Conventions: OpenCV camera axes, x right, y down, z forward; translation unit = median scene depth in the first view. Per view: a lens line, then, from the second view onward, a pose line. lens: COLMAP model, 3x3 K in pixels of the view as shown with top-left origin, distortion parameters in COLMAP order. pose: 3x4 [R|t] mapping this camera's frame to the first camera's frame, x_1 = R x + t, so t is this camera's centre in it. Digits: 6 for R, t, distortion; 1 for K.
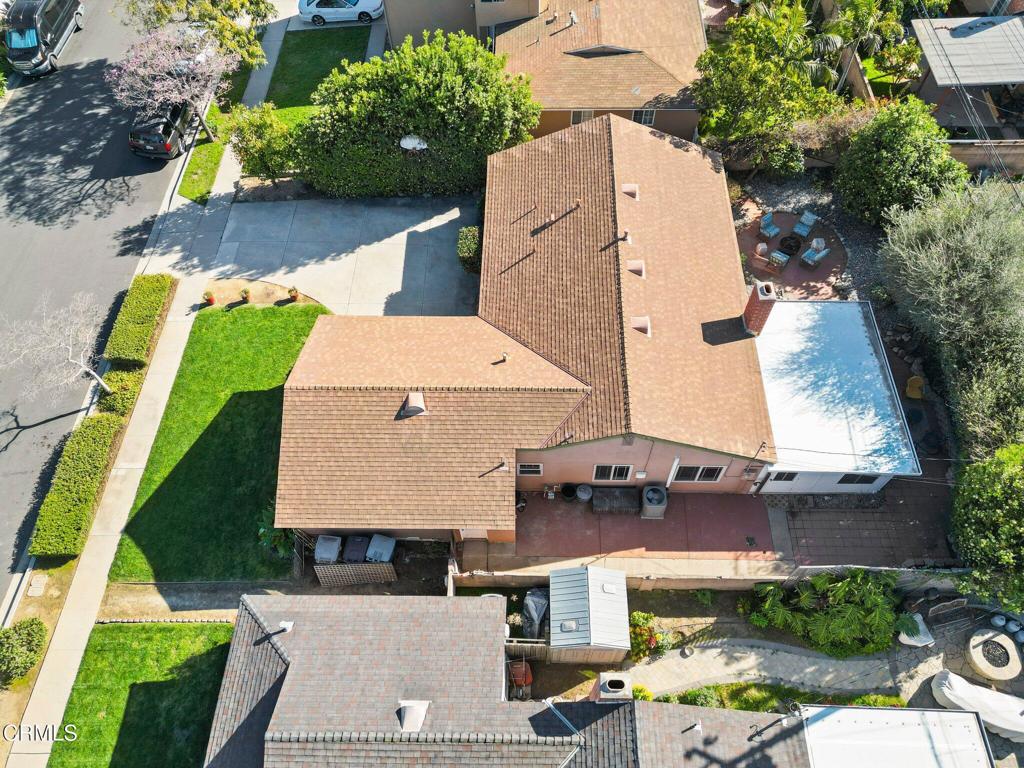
lens RADIAL K [[716.3, 0, 516.8], [0, 716.3, 381.3], [0, 0, 1]] dist [0.073258, -0.063925]
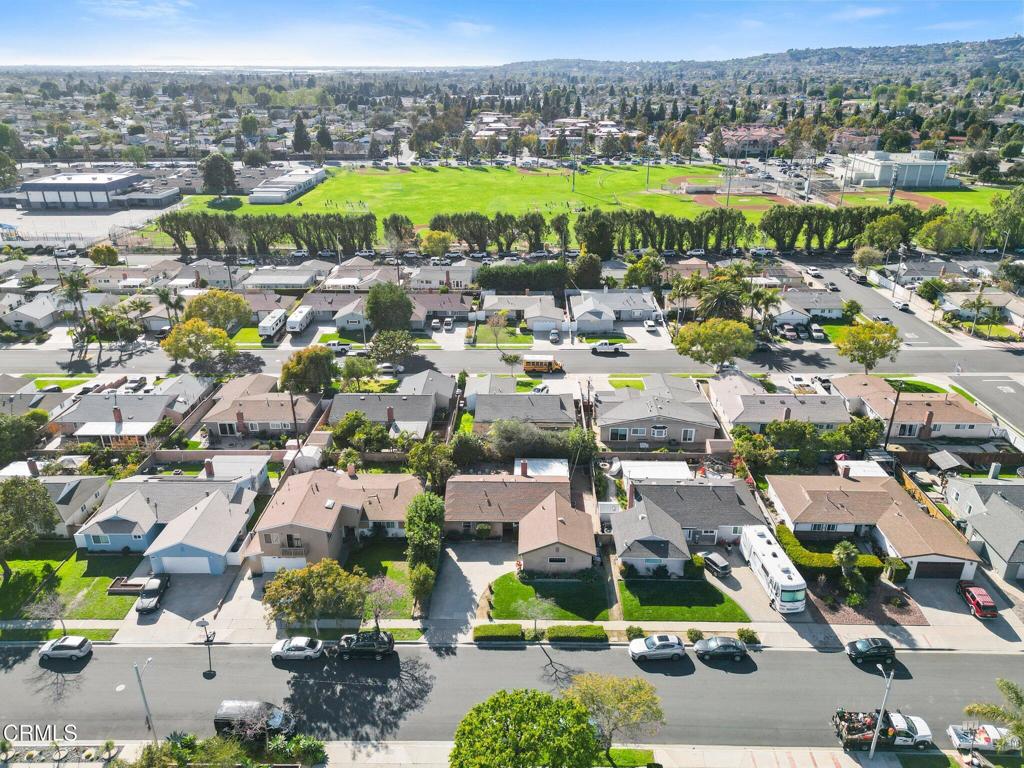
lens RADIAL K [[716.3, 0, 516.8], [0, 716.3, 381.3], [0, 0, 1]] dist [0.073258, -0.063925]
pose [[-0.002190, -0.380267, 0.924874, -2.553548], [0.849786, 0.486817, 0.202169, -0.970795], [-0.527123, 0.786388, 0.322080, -0.429205]]
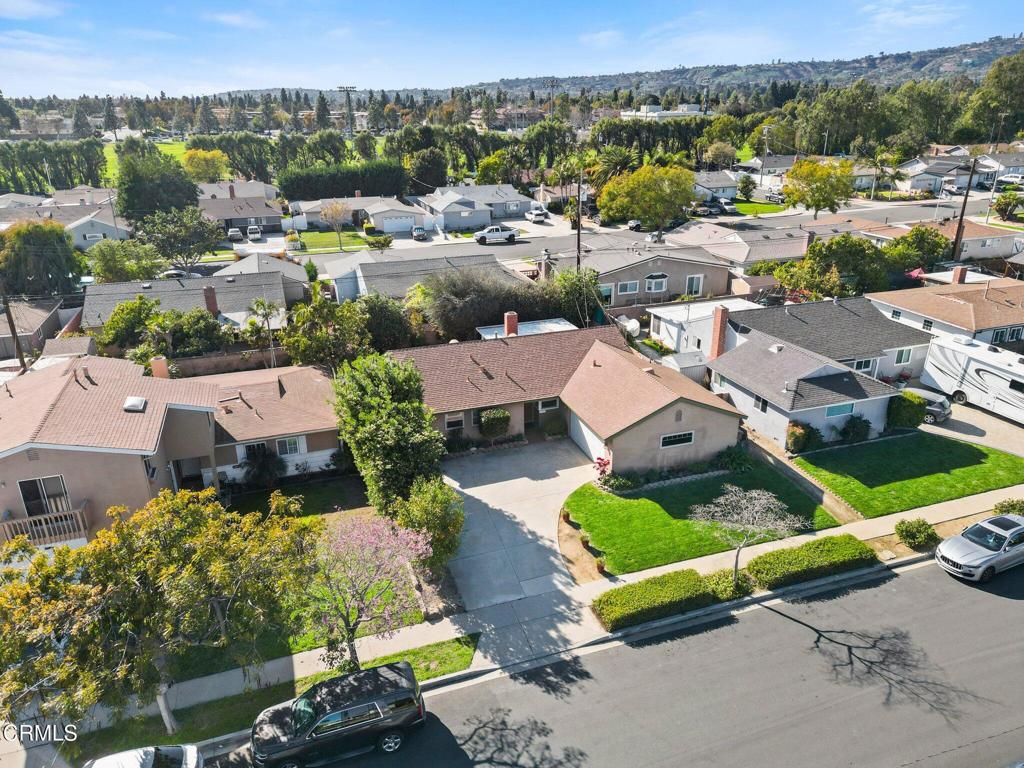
lens RADIAL K [[713.1, 0, 514.7], [0, 713.1, 382.2], [0, 0, 1]] dist [0.077936, -0.073264]
pose [[-0.342556, -0.325527, 0.881299, -1.298451], [0.806446, 0.379352, 0.453583, -0.833309], [-0.481976, 0.866097, 0.132570, 0.792057]]
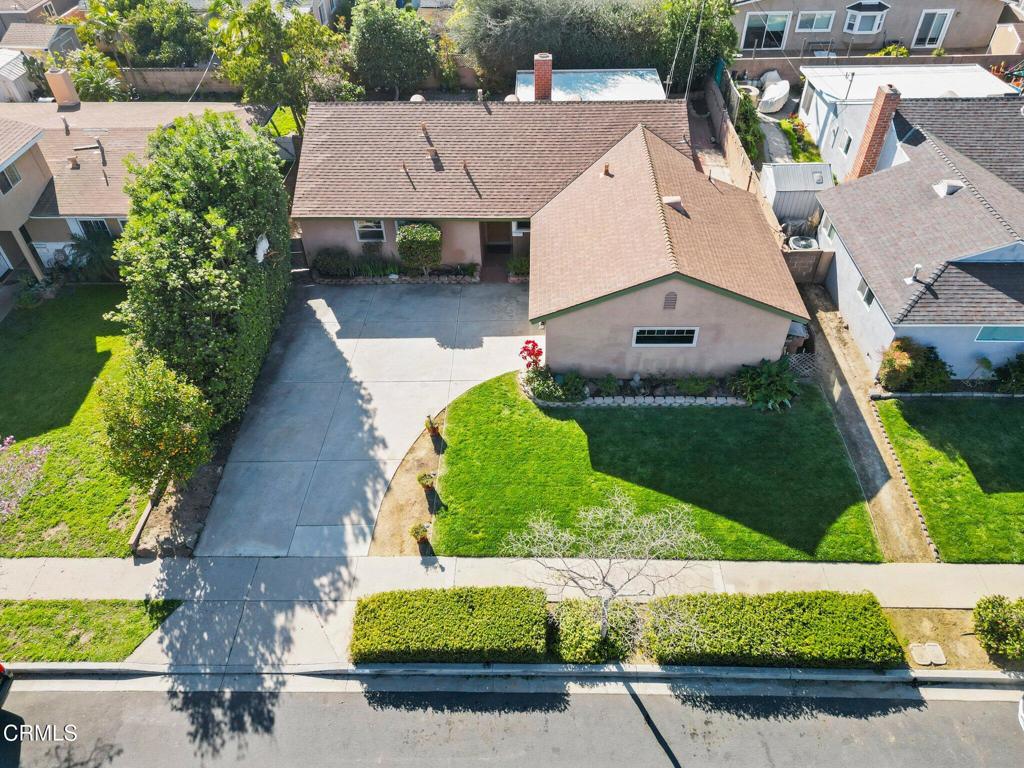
lens RADIAL K [[723.3, 0, 515.2], [0, 723.3, 379.0], [0, 0, 1]] dist [0.070559, -0.063987]
pose [[0.000663, -0.661978, 0.749523, -0.898146], [0.857301, 0.386242, 0.340370, -0.344729], [-0.514815, 0.642341, 0.567771, 0.575781]]
